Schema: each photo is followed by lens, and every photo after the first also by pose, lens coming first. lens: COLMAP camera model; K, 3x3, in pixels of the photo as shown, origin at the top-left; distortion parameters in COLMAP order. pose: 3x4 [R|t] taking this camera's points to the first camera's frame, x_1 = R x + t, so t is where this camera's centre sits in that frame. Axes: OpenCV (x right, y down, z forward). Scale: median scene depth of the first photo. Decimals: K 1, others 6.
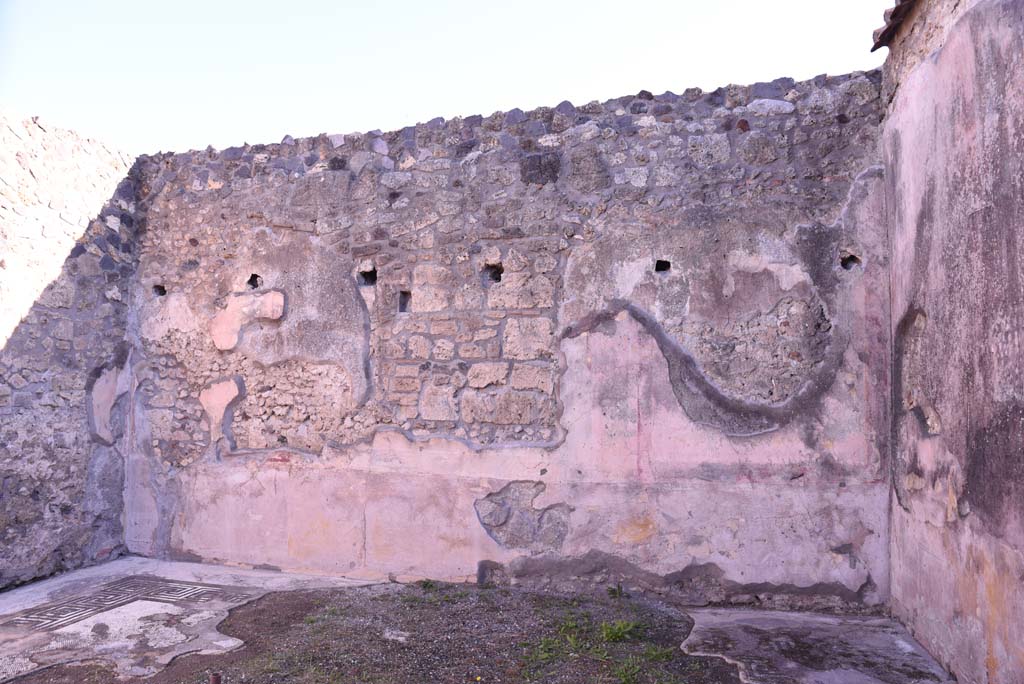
lens RADIAL K [[696.6, 0, 512.0], [0, 696.6, 342.0], [0, 0, 1]] dist [-0.141268, 0.101900]
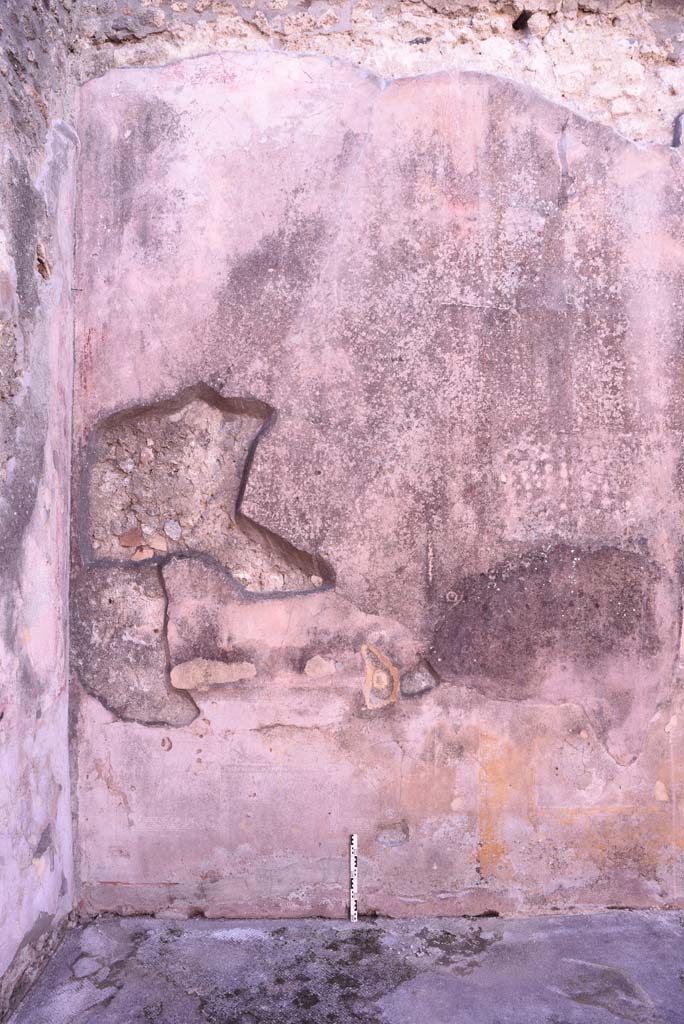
lens RADIAL K [[696.6, 0, 342.0], [0, 696.6, 512.0], [0, 0, 1]] dist [-0.141268, 0.101900]
pose [[-0.244416, 0.030077, 0.969204, -0.058999], [-0.075380, 0.995905, -0.049915, 0.098573], [-0.966736, -0.085259, -0.241148, 1.238619]]
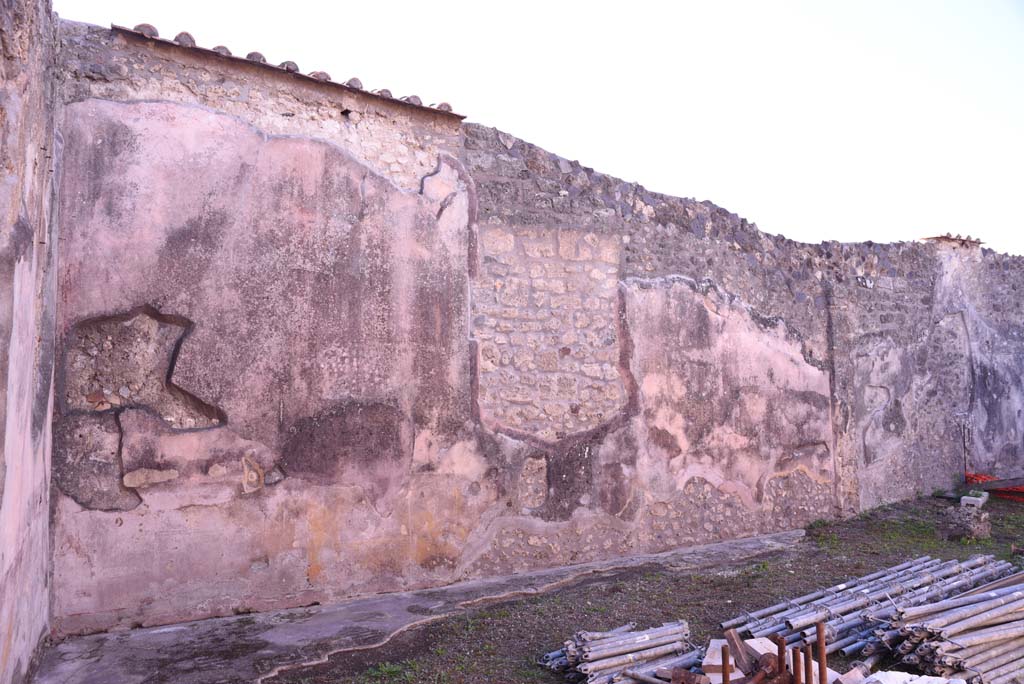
lens RADIAL K [[696.6, 0, 512.0], [0, 696.6, 342.0], [0, 0, 1]] dist [-0.141268, 0.101900]
pose [[-0.676996, 0.060744, 0.733476, -0.669527], [-0.055546, 0.989529, -0.133218, 0.128800], [-0.733888, -0.130929, -0.666533, 1.550233]]
